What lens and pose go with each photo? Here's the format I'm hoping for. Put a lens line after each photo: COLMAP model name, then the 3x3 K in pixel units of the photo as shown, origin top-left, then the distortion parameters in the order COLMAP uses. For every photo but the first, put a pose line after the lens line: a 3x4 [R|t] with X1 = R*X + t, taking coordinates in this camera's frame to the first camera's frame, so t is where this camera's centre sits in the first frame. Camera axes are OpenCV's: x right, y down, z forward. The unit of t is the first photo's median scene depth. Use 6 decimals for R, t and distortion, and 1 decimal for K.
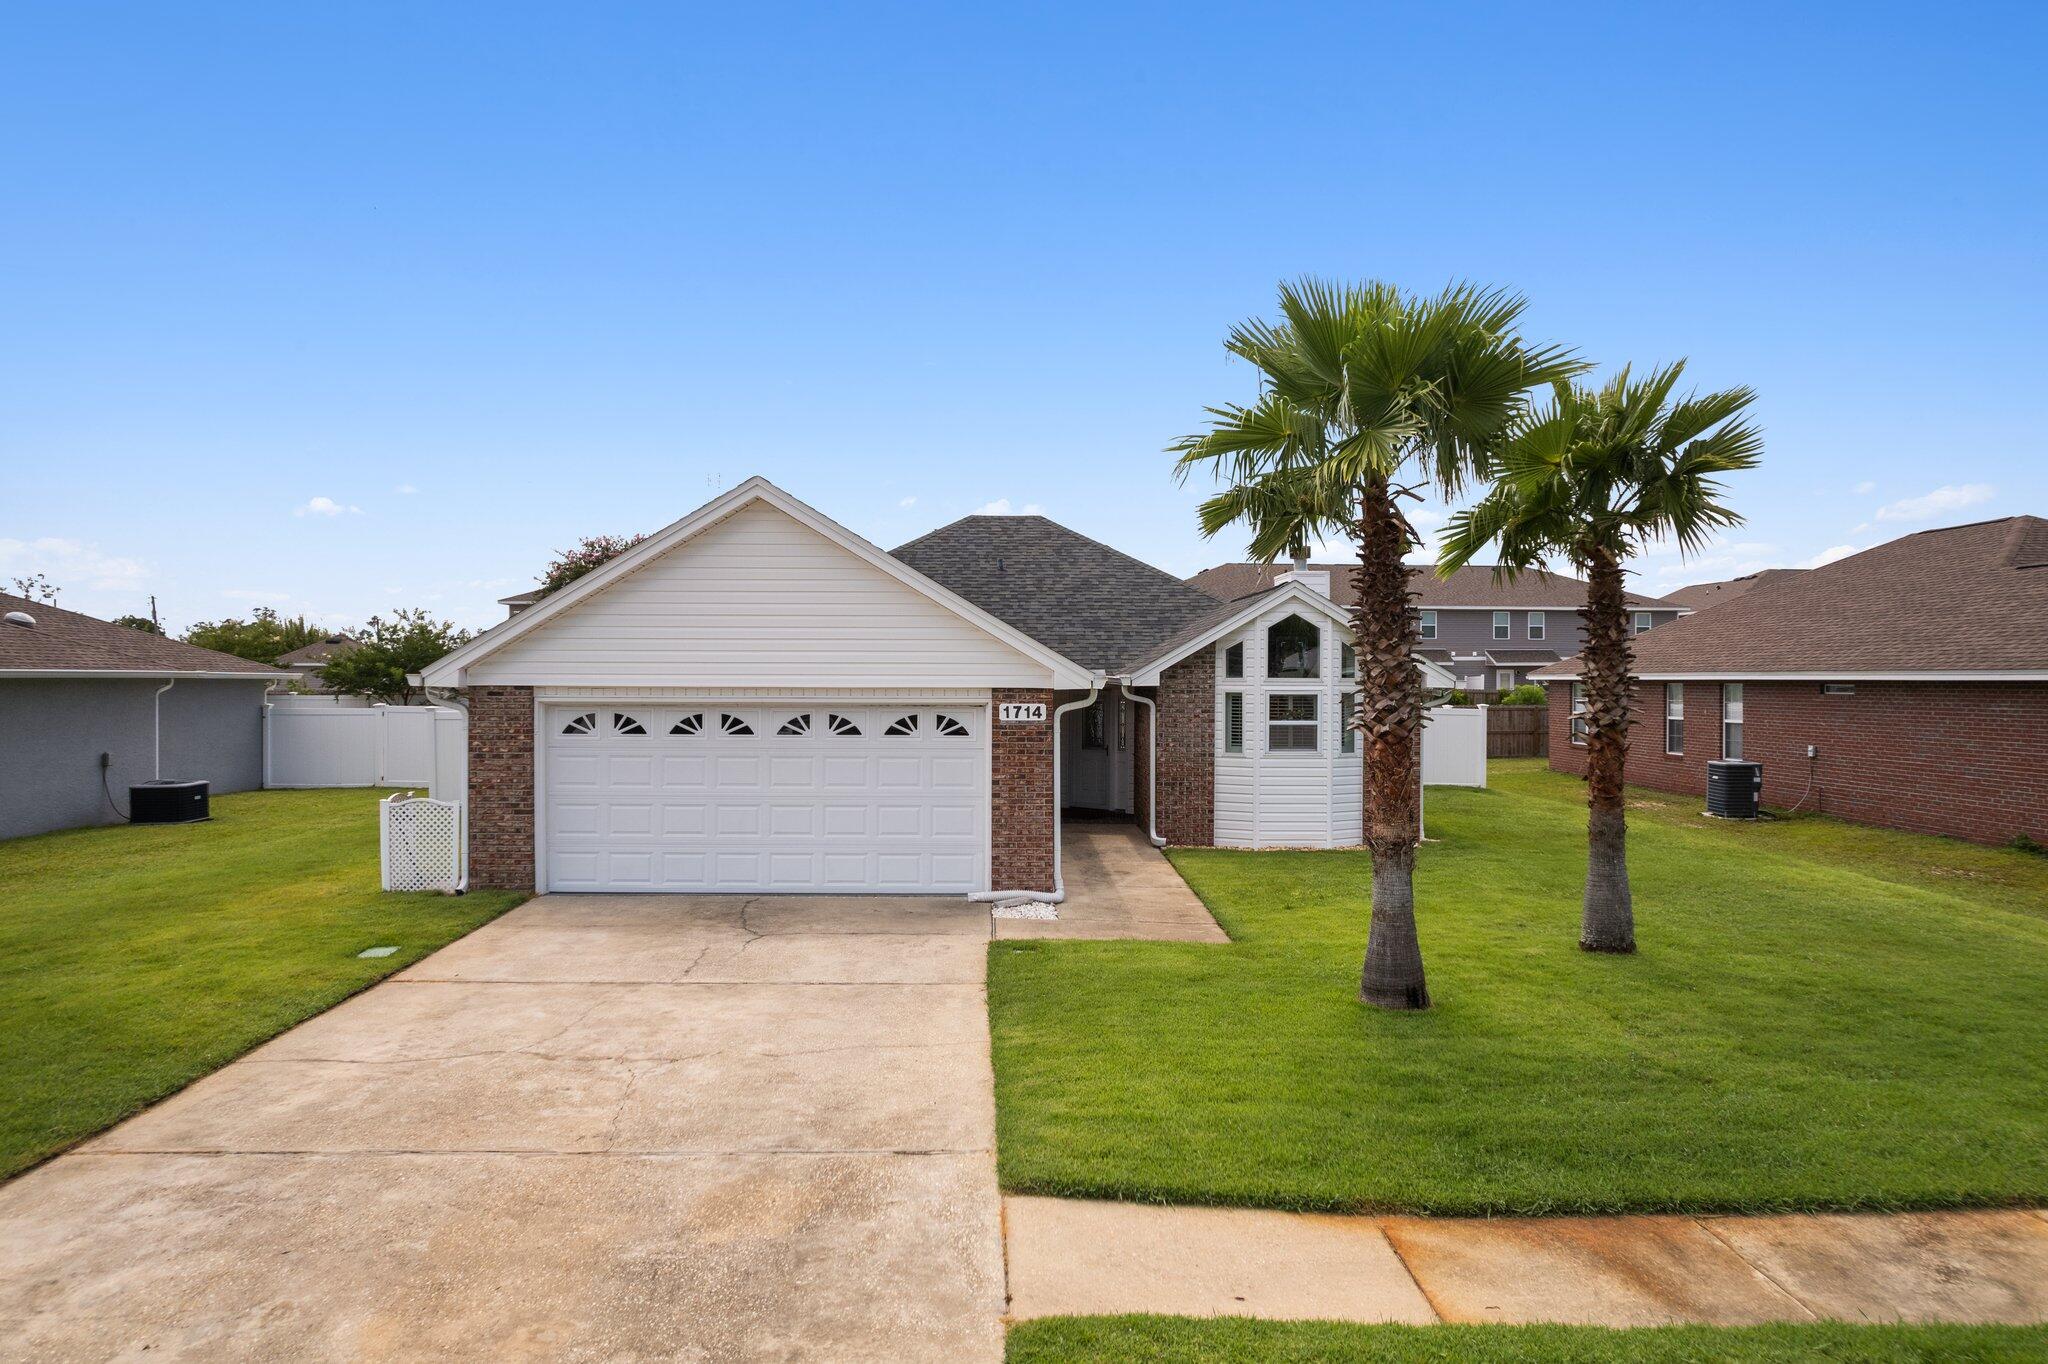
lens RADIAL K [[1296.3, 0, 1017.9], [0, 1296.3, 682.7], [0, 0, 1]] dist [-0.068984, 0.060076]
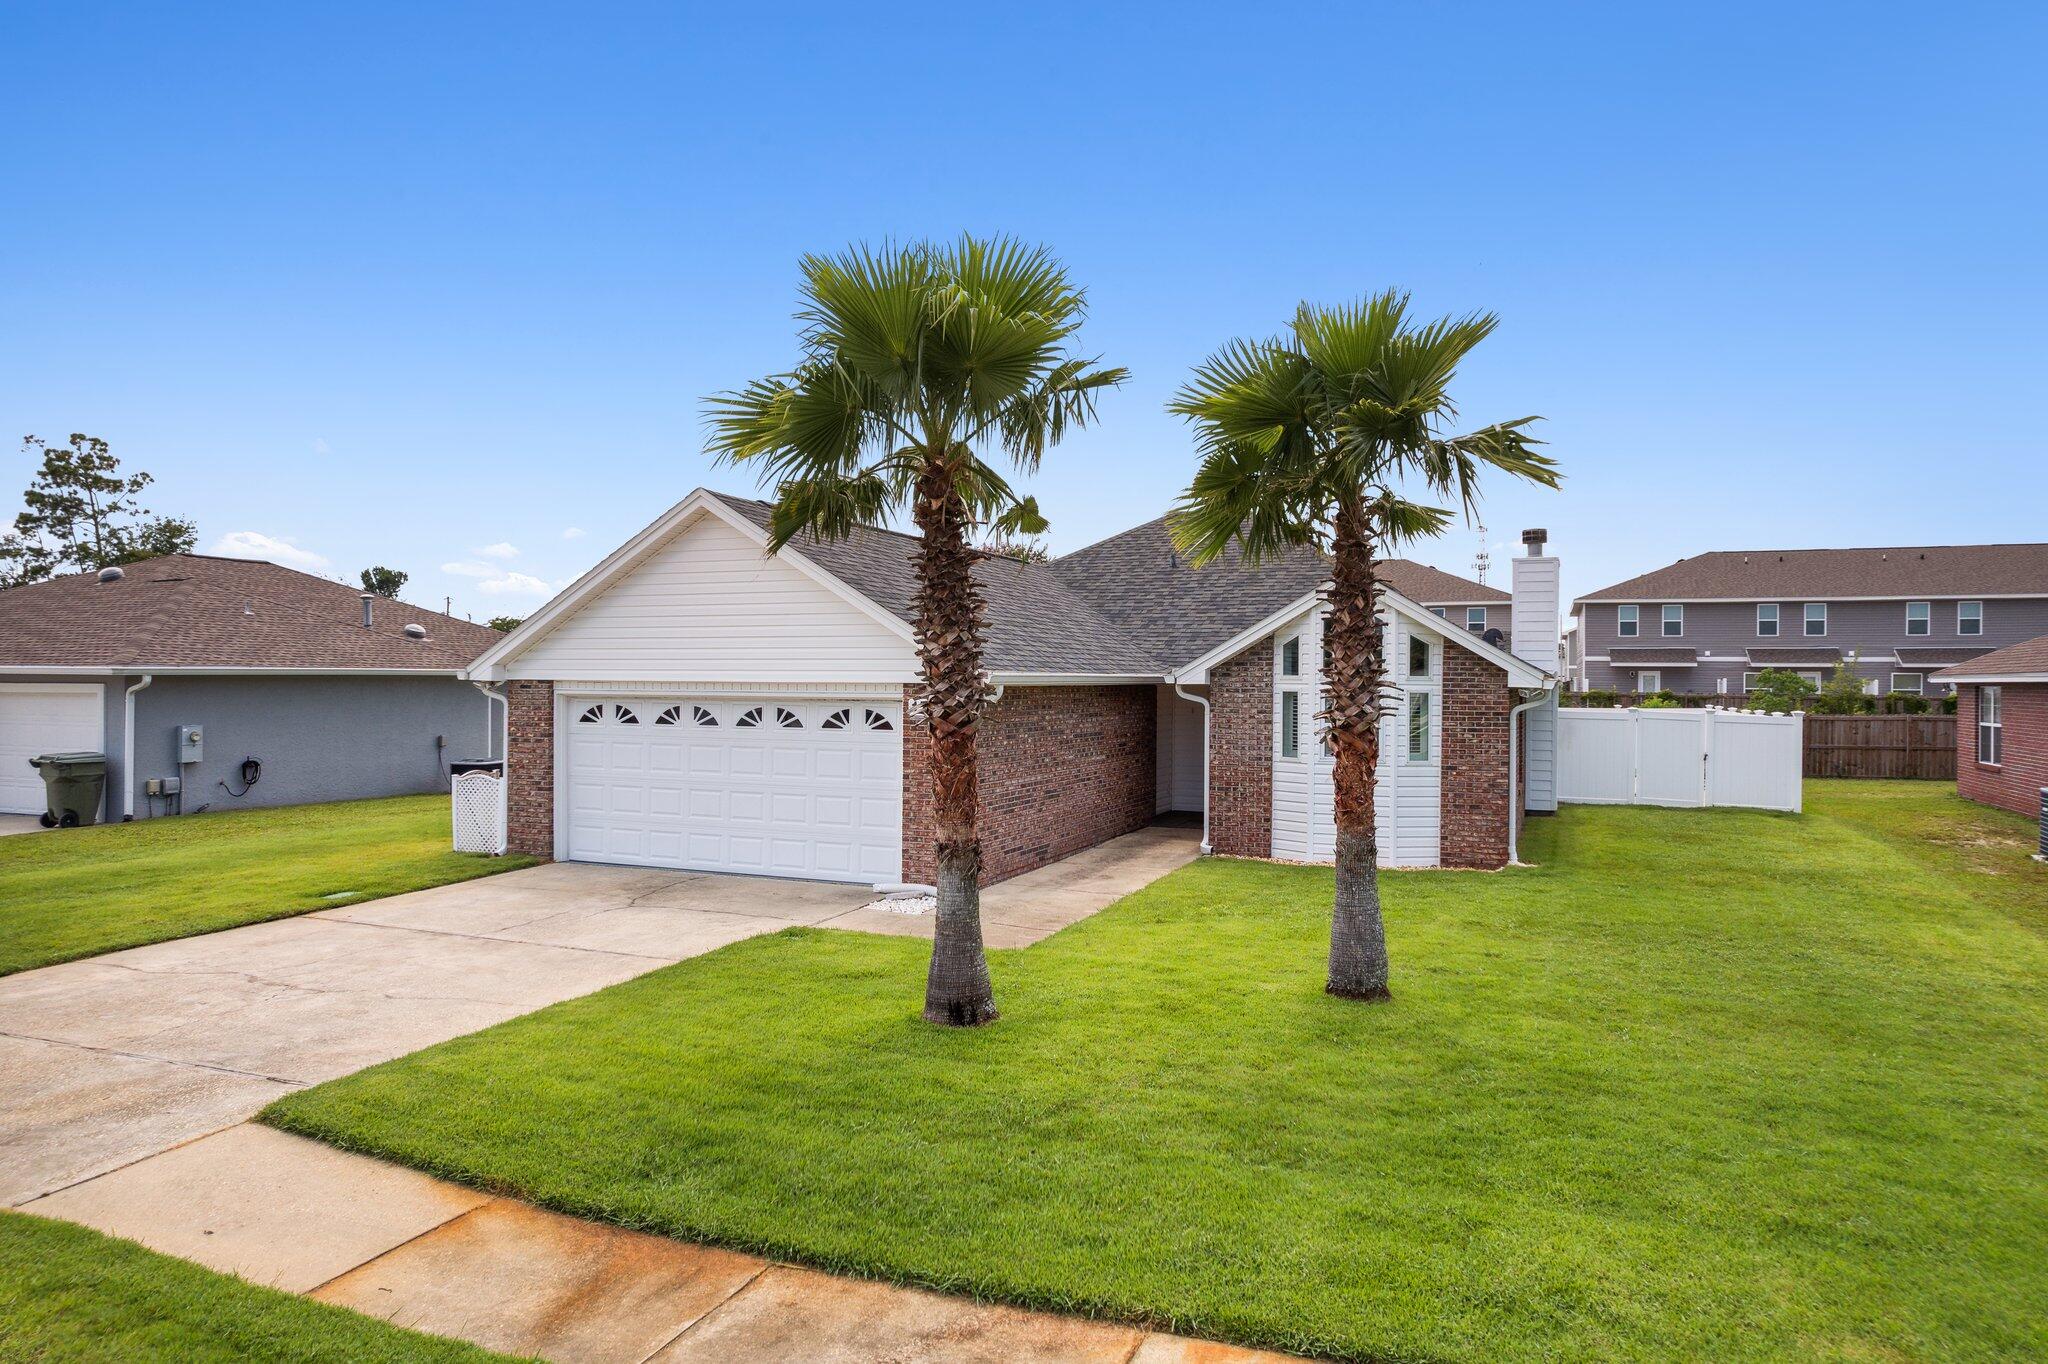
lens RADIAL K [[1296.3, 0, 1017.9], [0, 1296.3, 682.7], [0, 0, 1]] dist [-0.068984, 0.060076]
pose [[0.917685, 0.003067, -0.397298, 0.464389], [-0.004455, 0.999987, -0.002571, 0.005885], [0.397285, 0.004129, 0.917686, 0.106624]]
